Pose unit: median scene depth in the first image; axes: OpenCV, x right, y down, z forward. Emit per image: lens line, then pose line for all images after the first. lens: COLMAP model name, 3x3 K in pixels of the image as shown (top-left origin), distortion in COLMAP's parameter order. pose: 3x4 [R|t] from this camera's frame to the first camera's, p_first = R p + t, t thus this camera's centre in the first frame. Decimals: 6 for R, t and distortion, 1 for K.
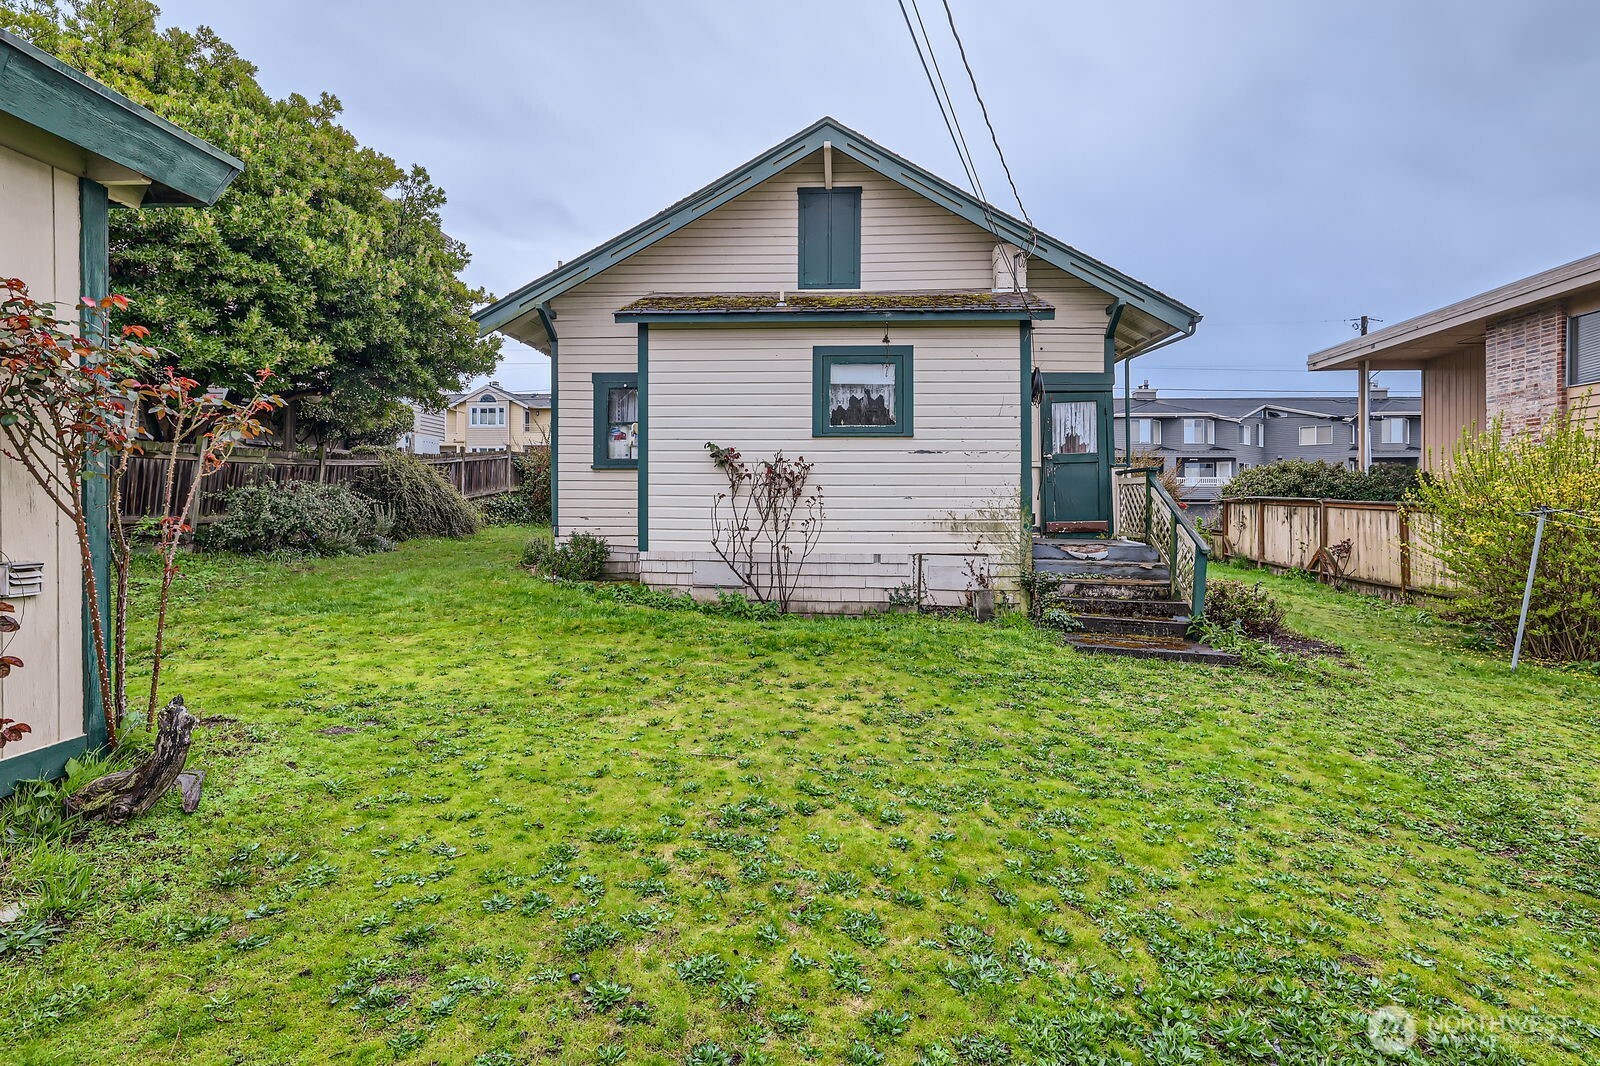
lens RADIAL K [[791.3, 0, 821.8], [0, 791.3, 502.8], [0, 0, 1]] dist [-0.002024, 0.001462]
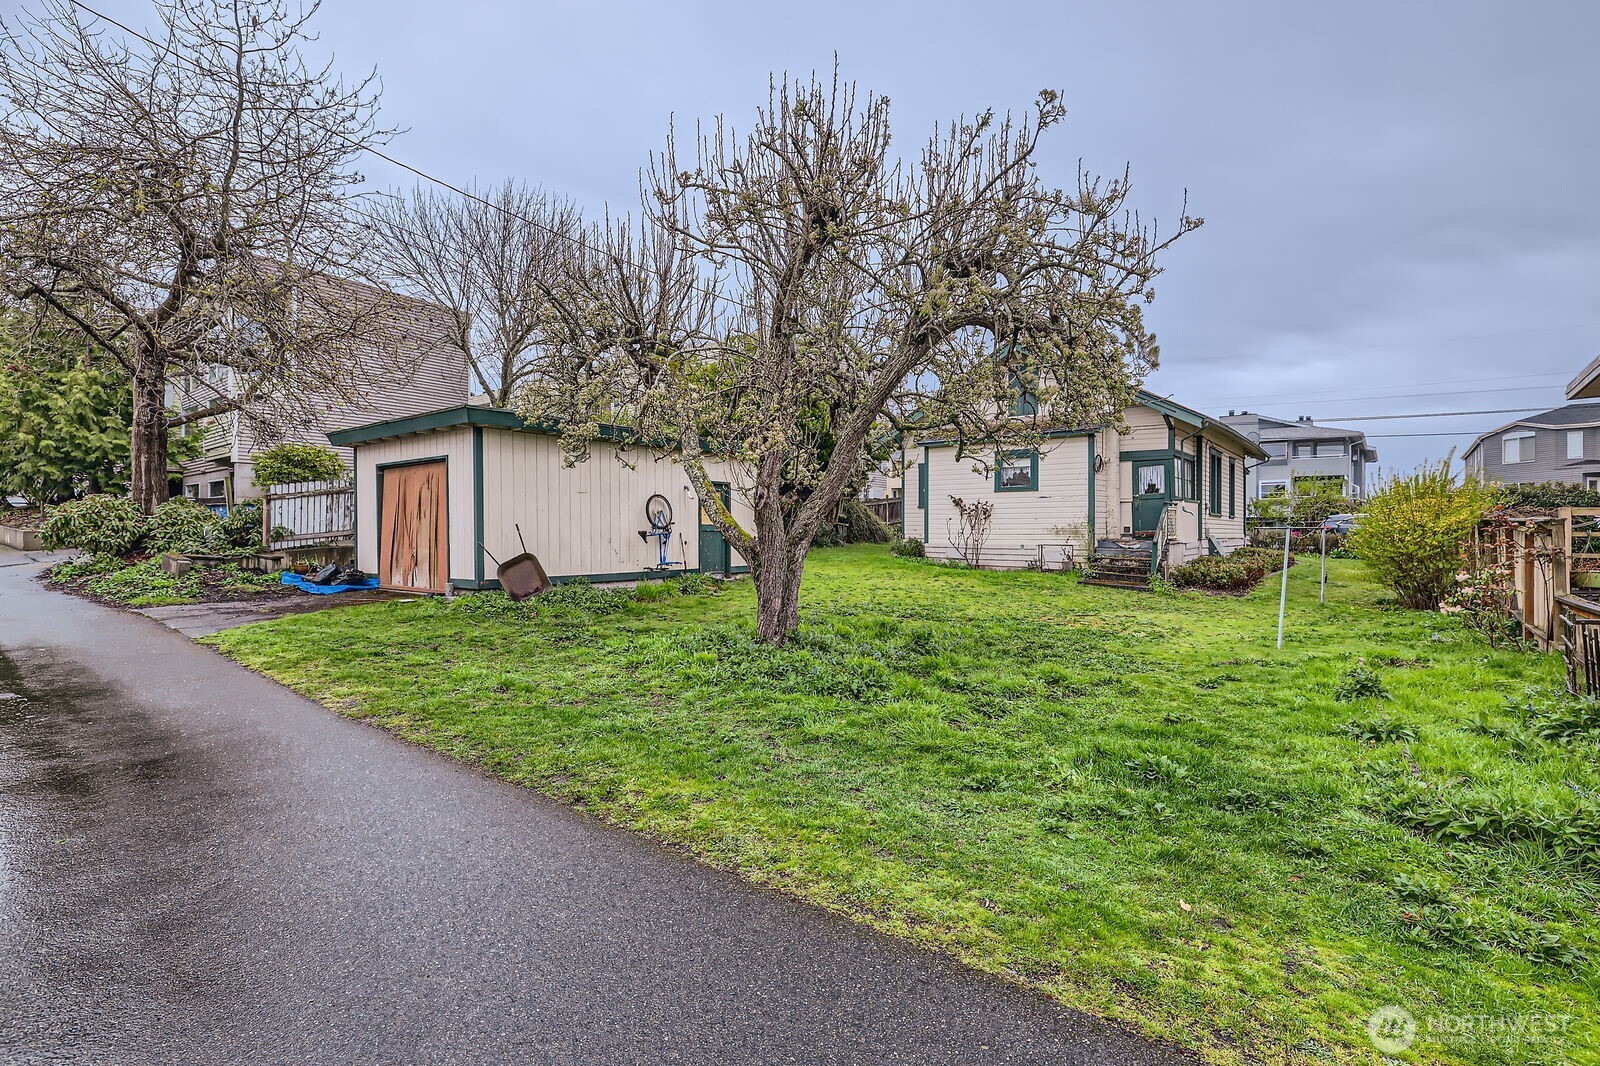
lens RADIAL K [[791.3, 0, 809.0], [0, 791.3, 542.8], [0, 0, 1]] dist [-0.002024, 0.001462]
pose [[0.817256, 0.003935, -0.576261, 0.845560], [0.003509, 0.999924, 0.011804, 0.031731], [0.576264, -0.011669, 0.817181, -1.123969]]
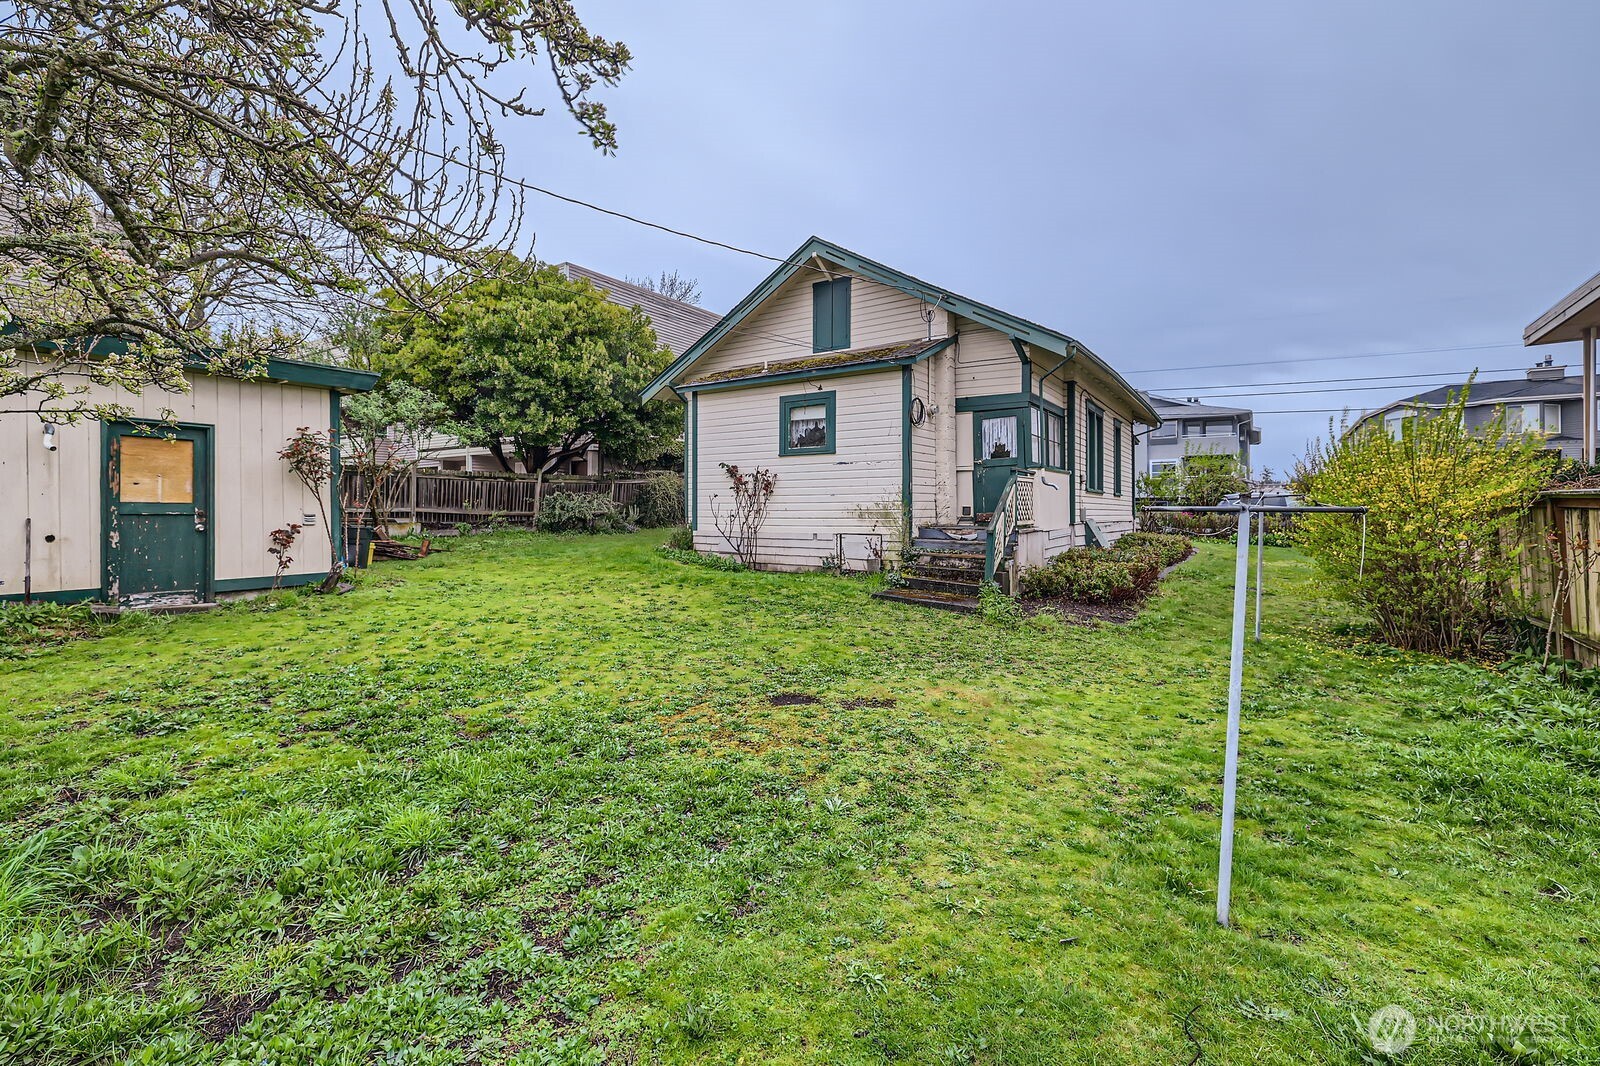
lens RADIAL K [[714.3, 0, 810.5], [0, 714.3, 518.2], [0, 0, 1]] dist [0.000157, -0.000428]
pose [[0.857671, 0.000854, -0.514198, 0.749387], [0.003770, 0.999961, 0.007948, 0.025528], [0.514184, -0.008755, 0.857635, -0.153143]]
